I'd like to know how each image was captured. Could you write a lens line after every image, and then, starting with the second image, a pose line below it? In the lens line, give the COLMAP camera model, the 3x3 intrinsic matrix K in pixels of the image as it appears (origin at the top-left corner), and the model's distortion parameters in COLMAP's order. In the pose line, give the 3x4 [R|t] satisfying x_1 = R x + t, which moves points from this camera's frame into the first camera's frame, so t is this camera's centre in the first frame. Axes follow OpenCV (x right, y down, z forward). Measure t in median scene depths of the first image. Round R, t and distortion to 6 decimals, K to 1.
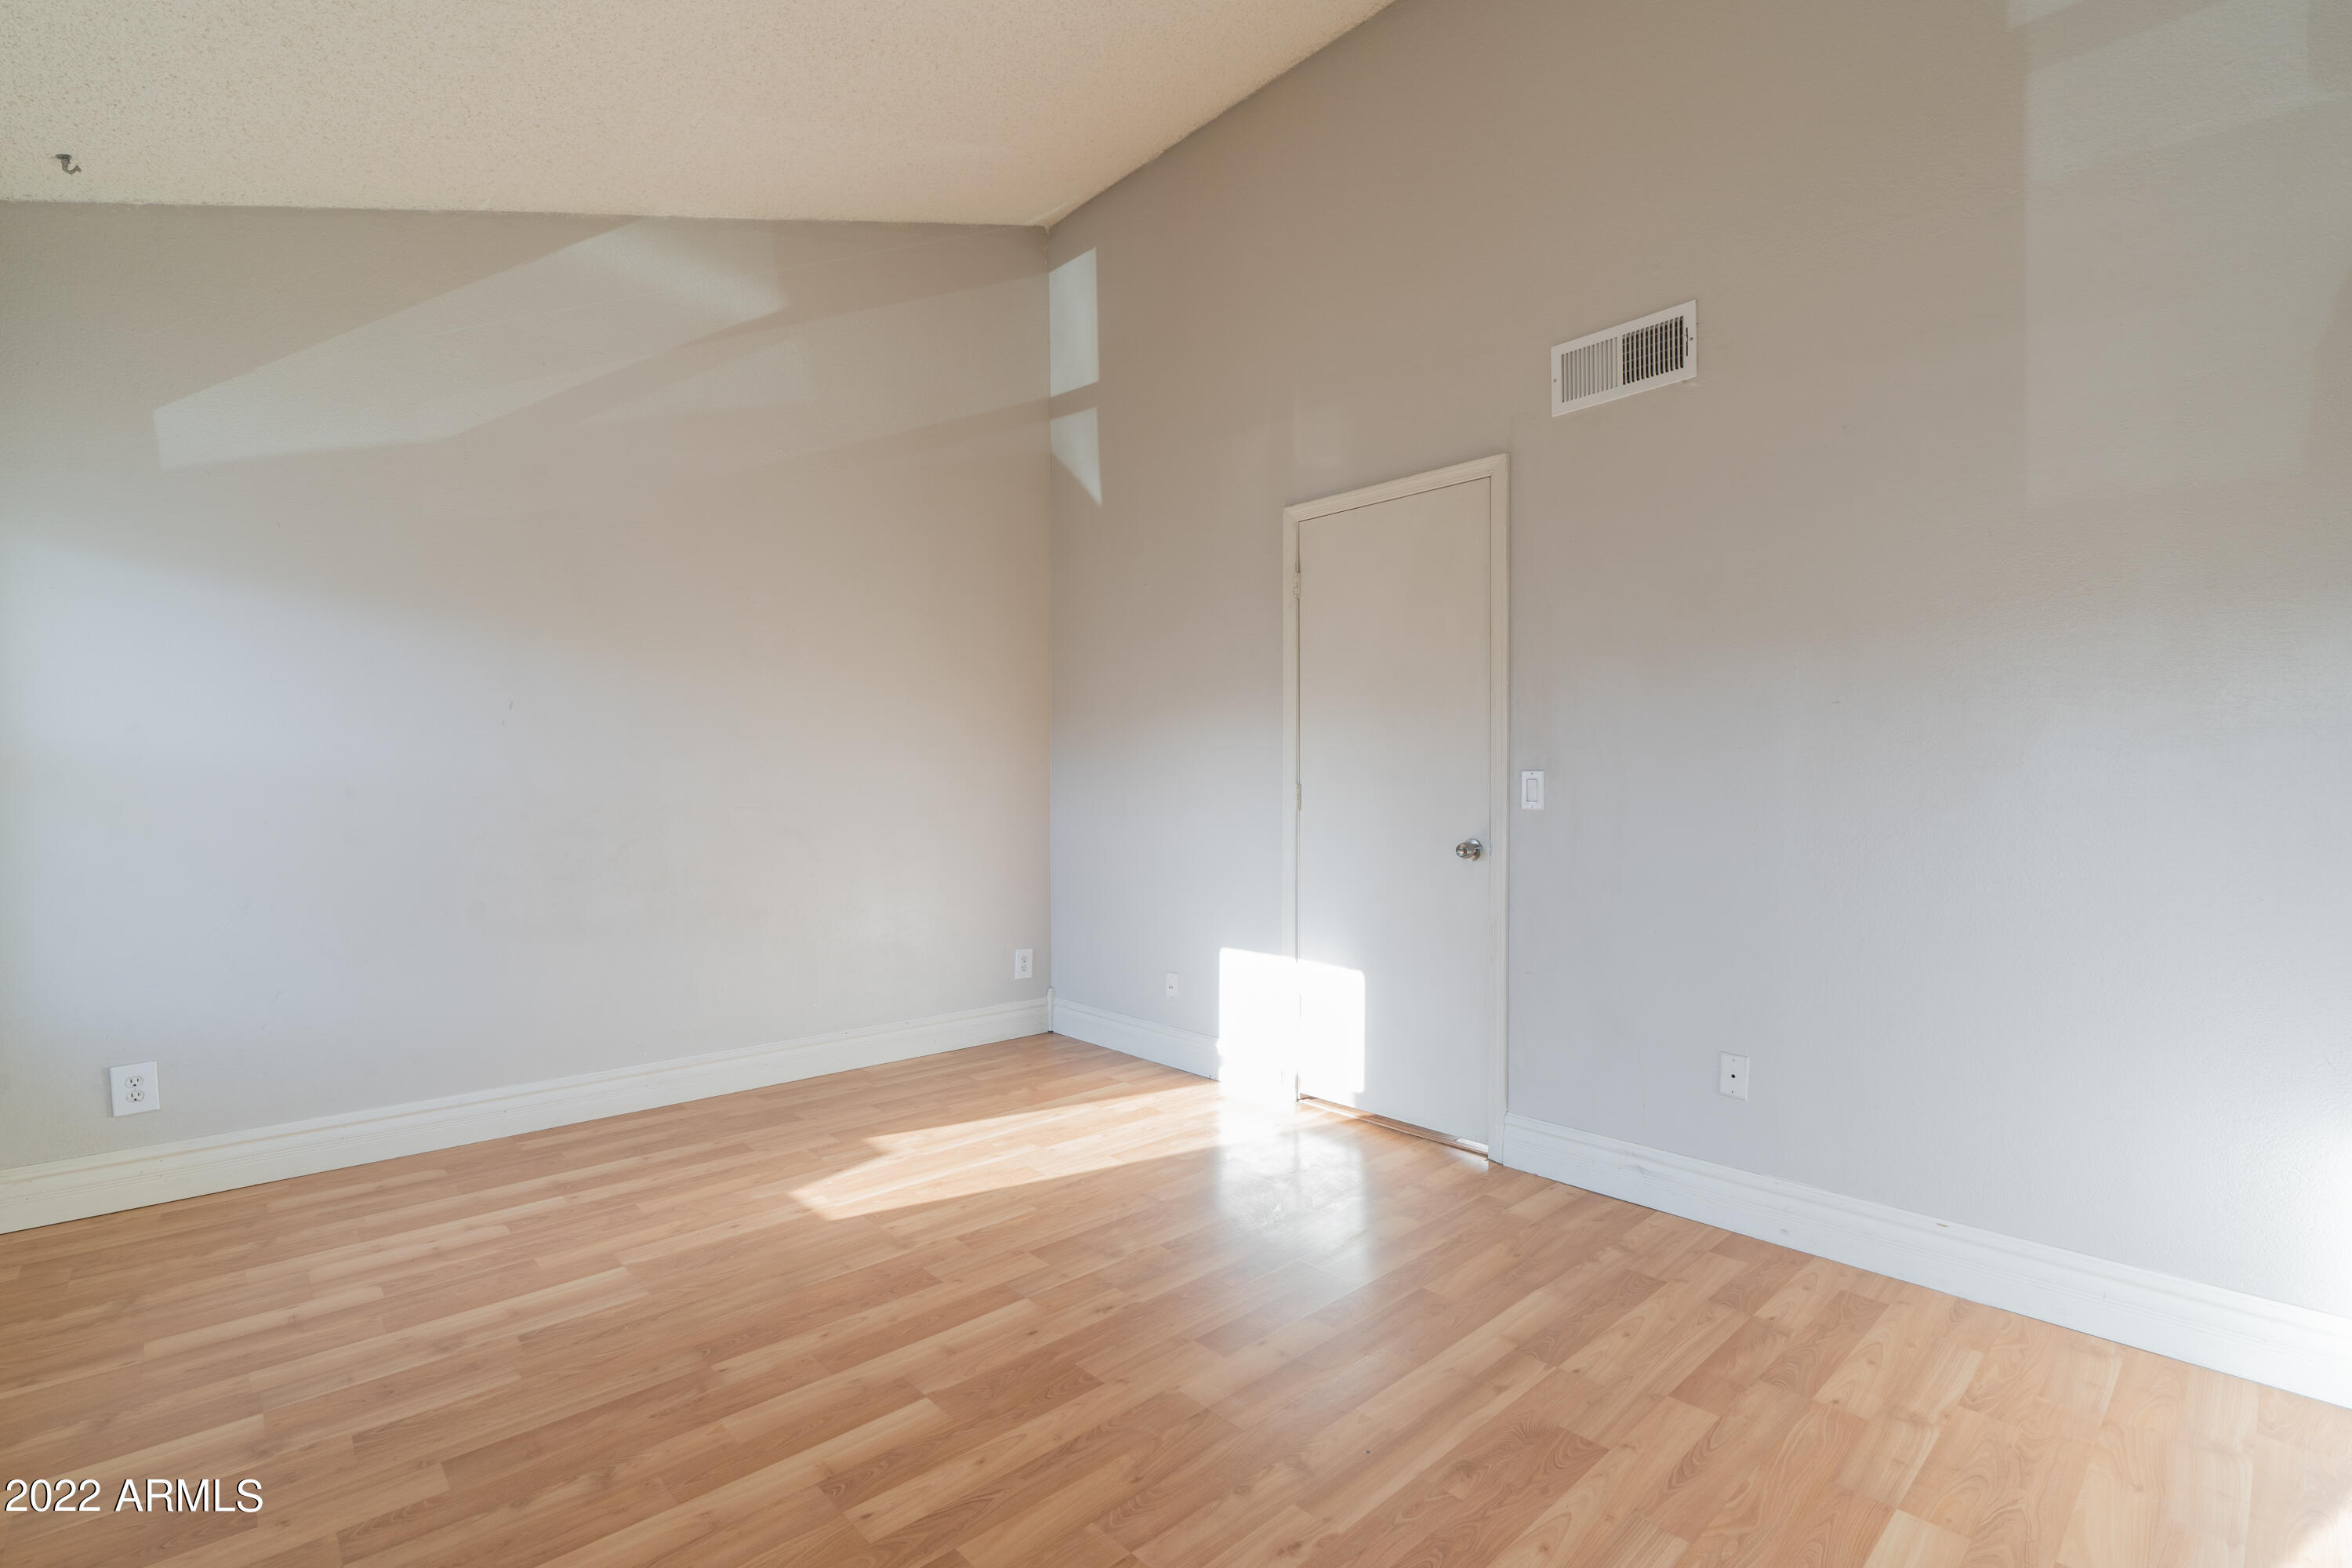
lens RADIAL K [[1066.1, 0, 1188.7], [0, 1066.1, 785.2], [0, 0, 1]] dist [-0.005775, 0.002131]
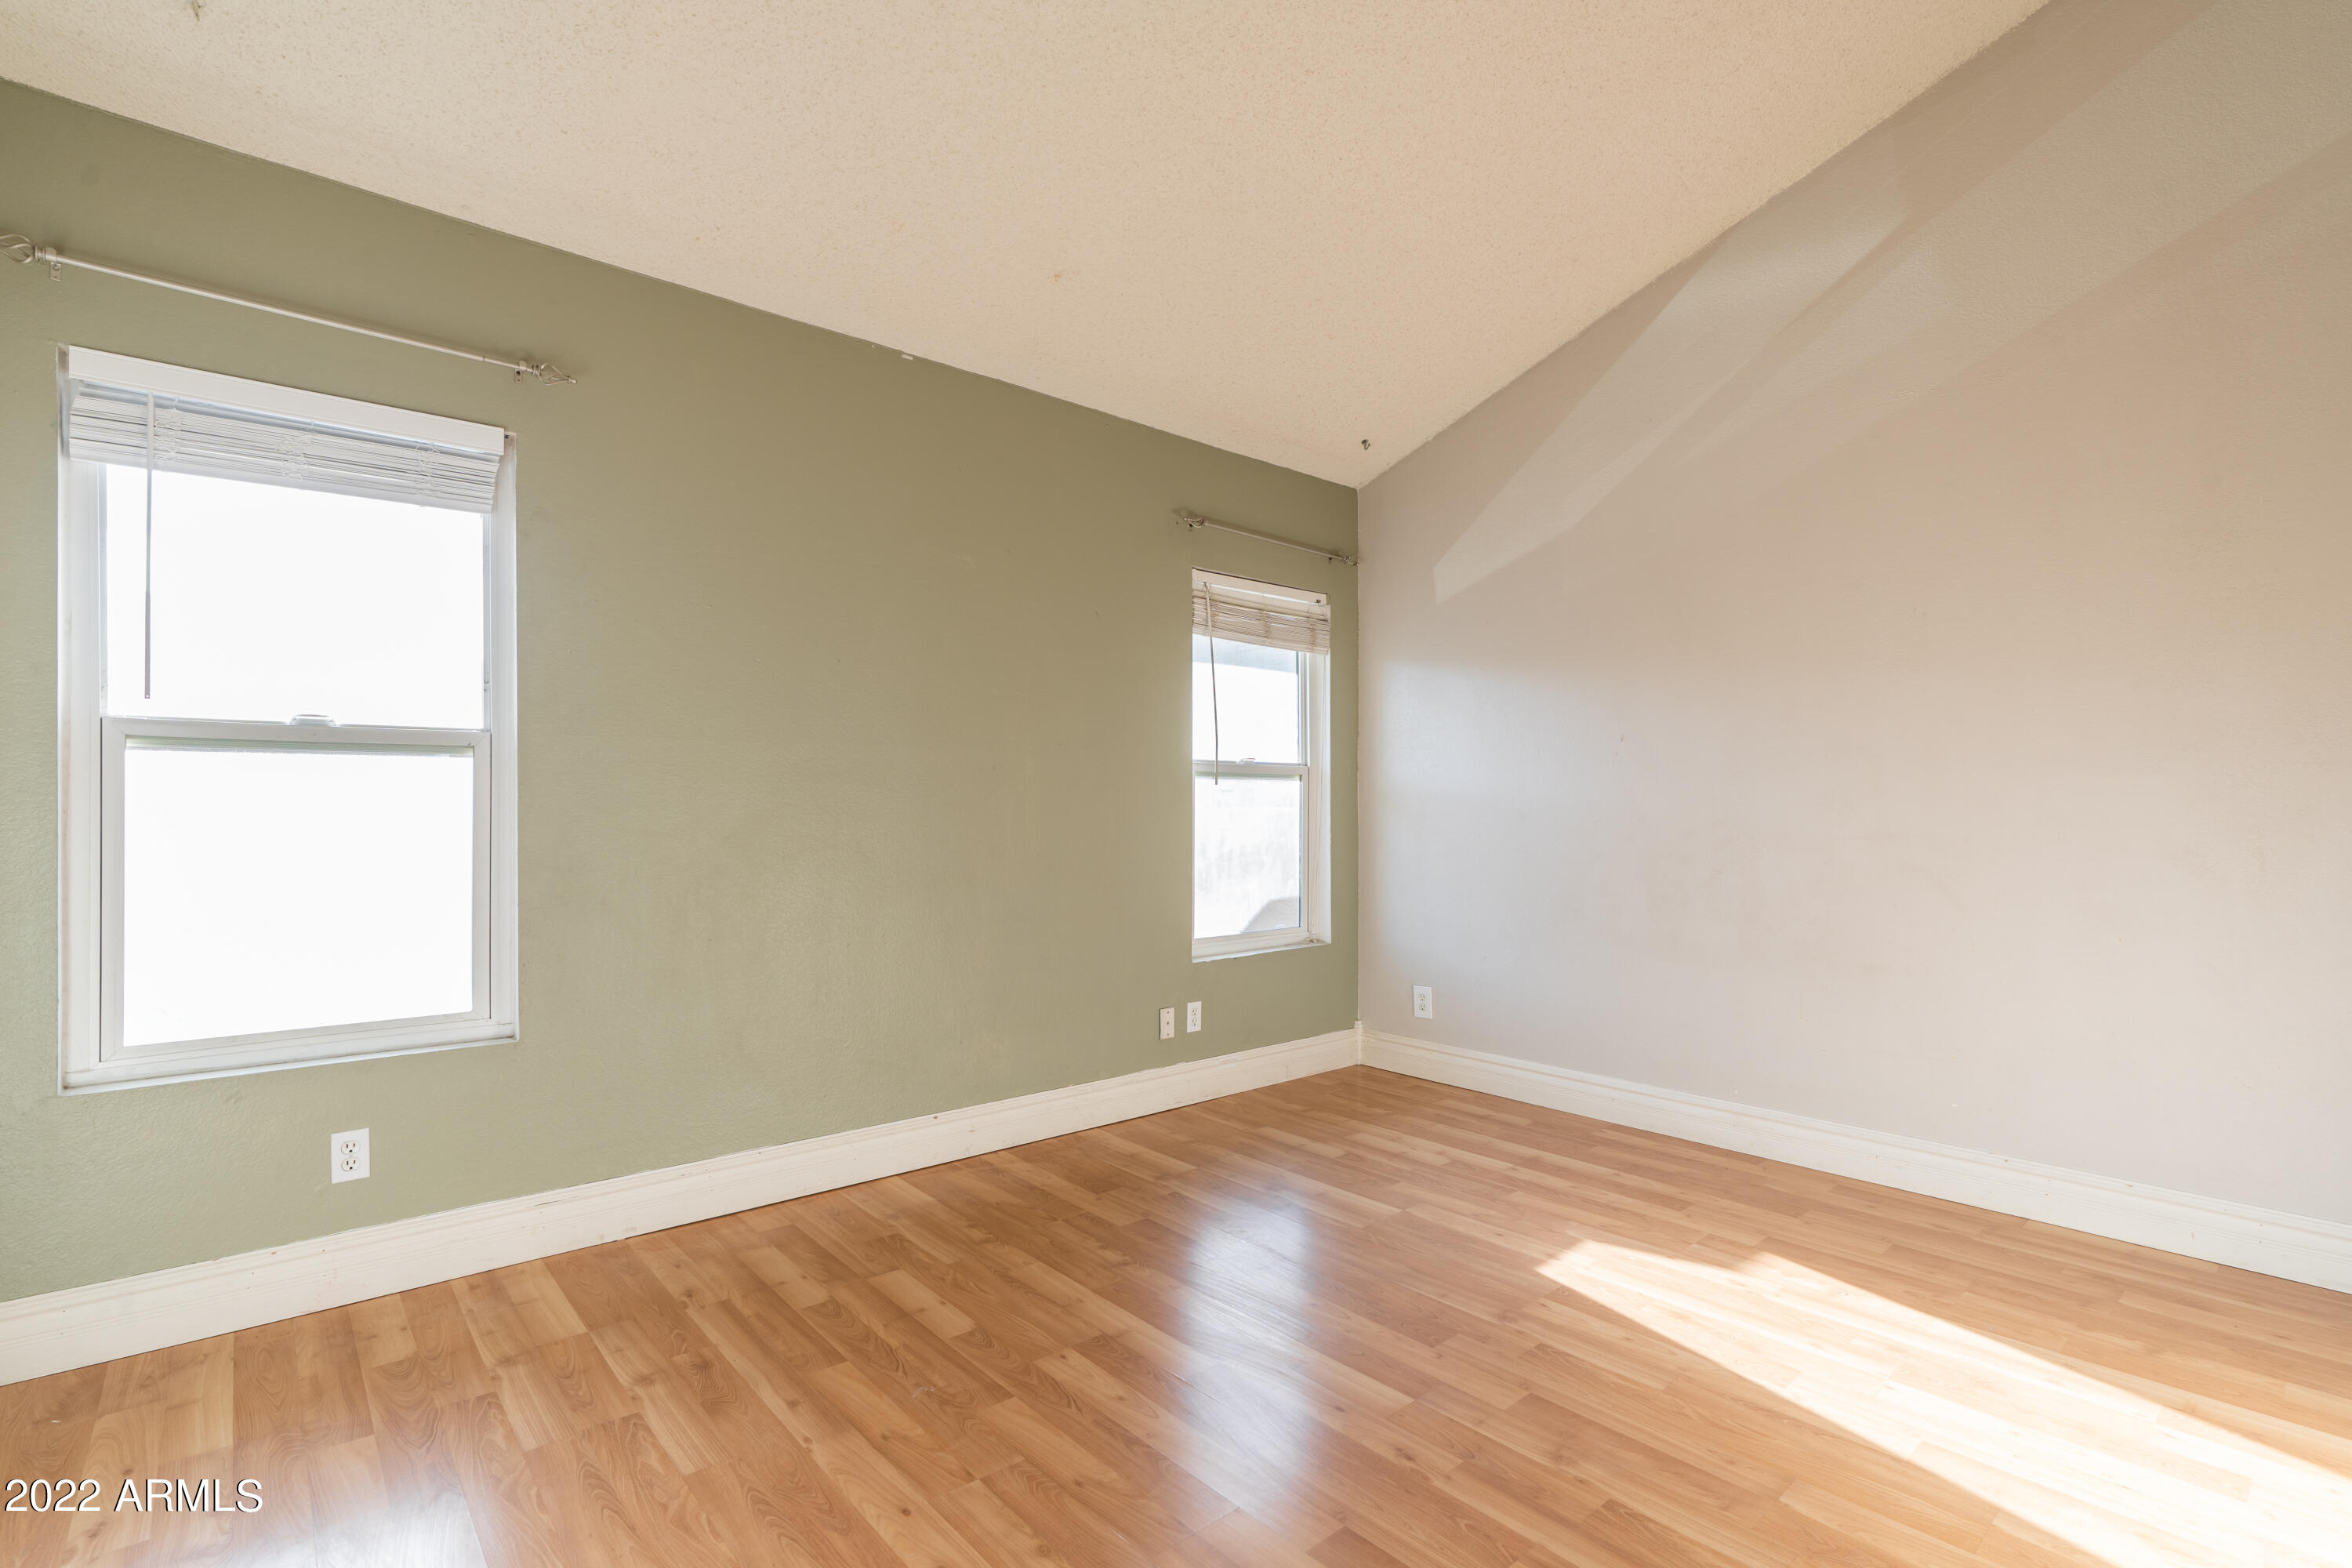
lens RADIAL K [[1066.1, 0, 1174.6], [0, 1066.1, 788.7], [0, 0, 1]] dist [-0.005775, 0.002131]
pose [[-0.029176, -0.017516, -0.999421, 0.574429], [-0.005333, 0.999835, -0.017368, -0.000344], [0.999560, 0.004823, -0.029265, 0.651530]]
